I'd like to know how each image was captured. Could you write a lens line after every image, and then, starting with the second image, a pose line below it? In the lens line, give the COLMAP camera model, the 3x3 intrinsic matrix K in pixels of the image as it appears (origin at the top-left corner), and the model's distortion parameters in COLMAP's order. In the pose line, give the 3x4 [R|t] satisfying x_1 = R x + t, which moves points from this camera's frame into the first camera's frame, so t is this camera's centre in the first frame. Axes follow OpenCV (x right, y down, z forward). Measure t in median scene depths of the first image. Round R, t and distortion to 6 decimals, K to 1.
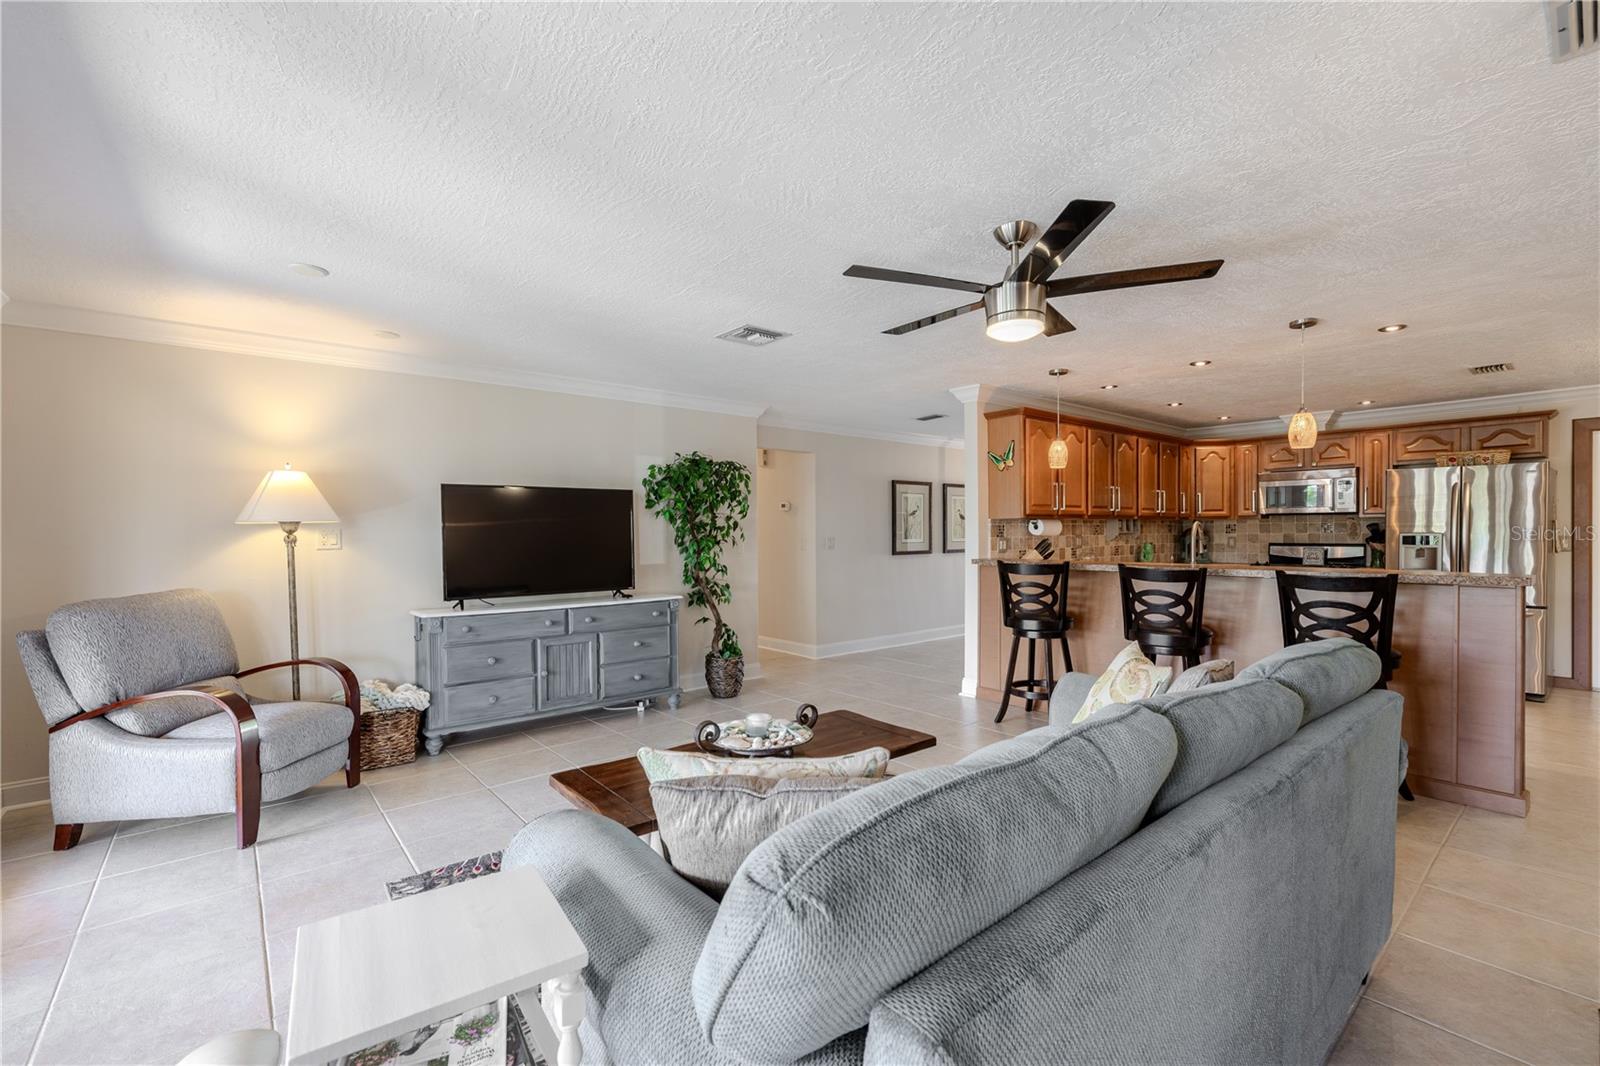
lens RADIAL K [[694.5, 0, 798.4], [0, 694.5, 539.0], [0, 0, 1]] dist [0.000734, 0.000177]
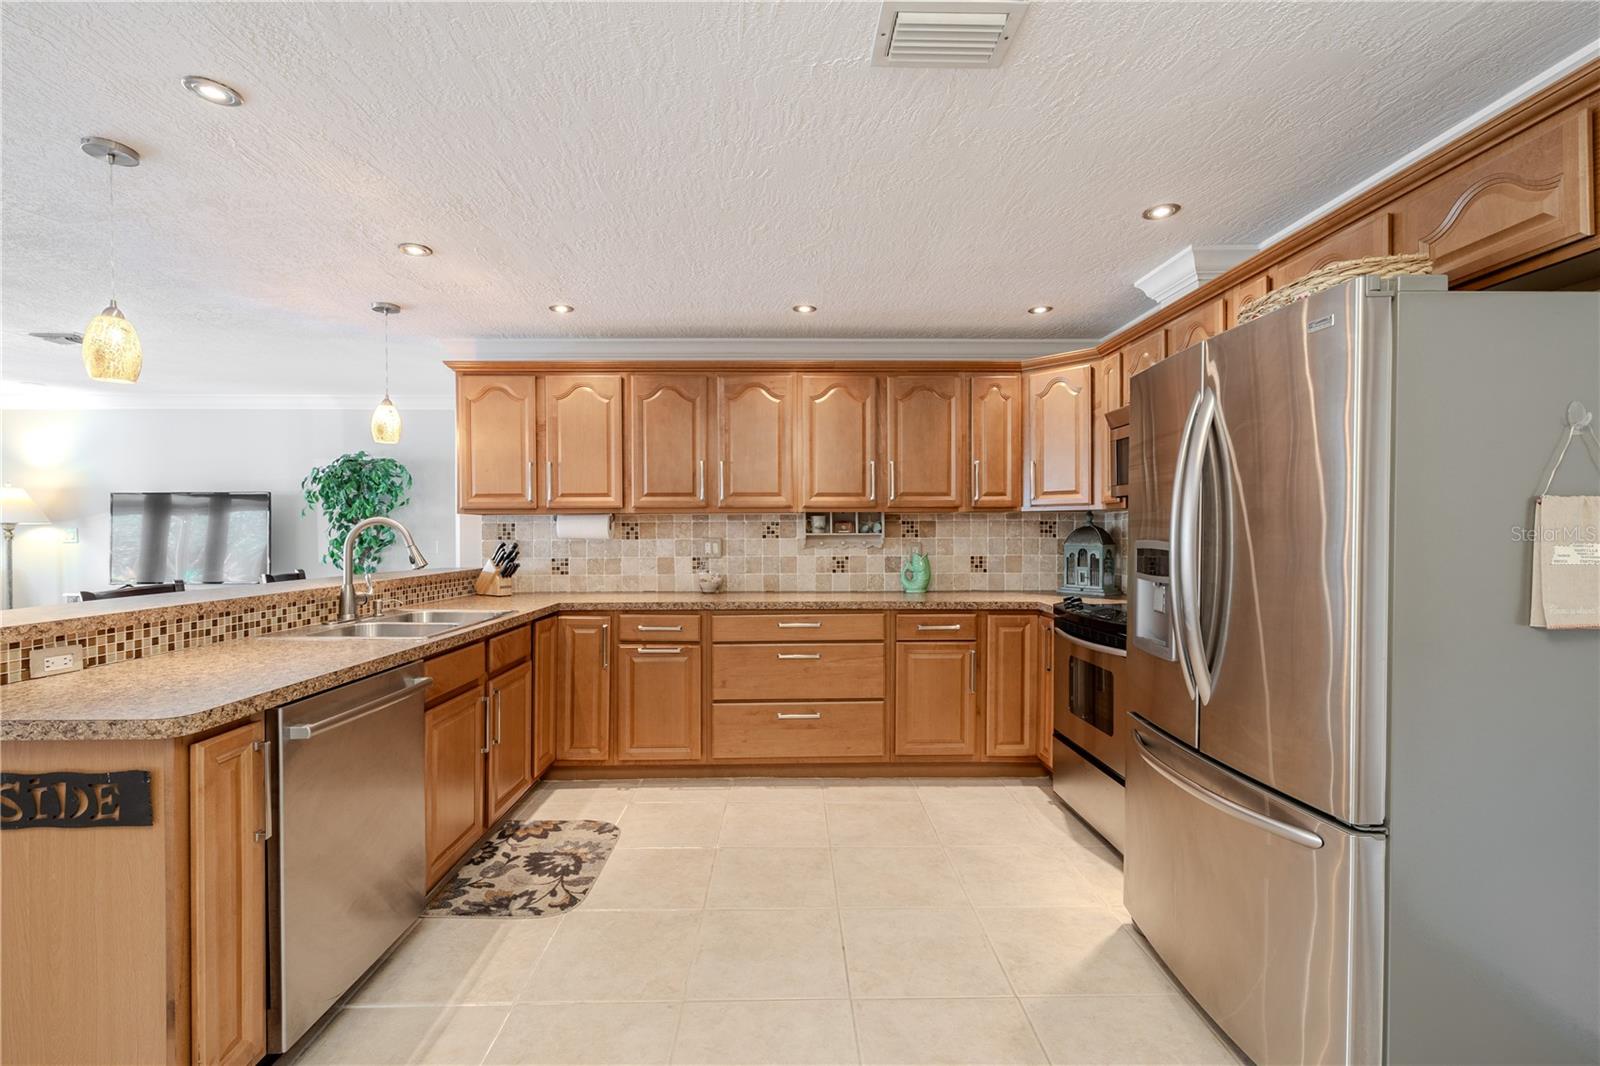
lens RADIAL K [[694.5, 0, 798.4], [0, 694.5, 539.0], [0, 0, 1]] dist [0.000734, 0.000177]
pose [[0.786349, 0.010763, -0.617688, 1.064975], [-0.009054, 0.999942, 0.005897, -0.011426], [0.617716, 0.000955, 0.786401, 0.652305]]
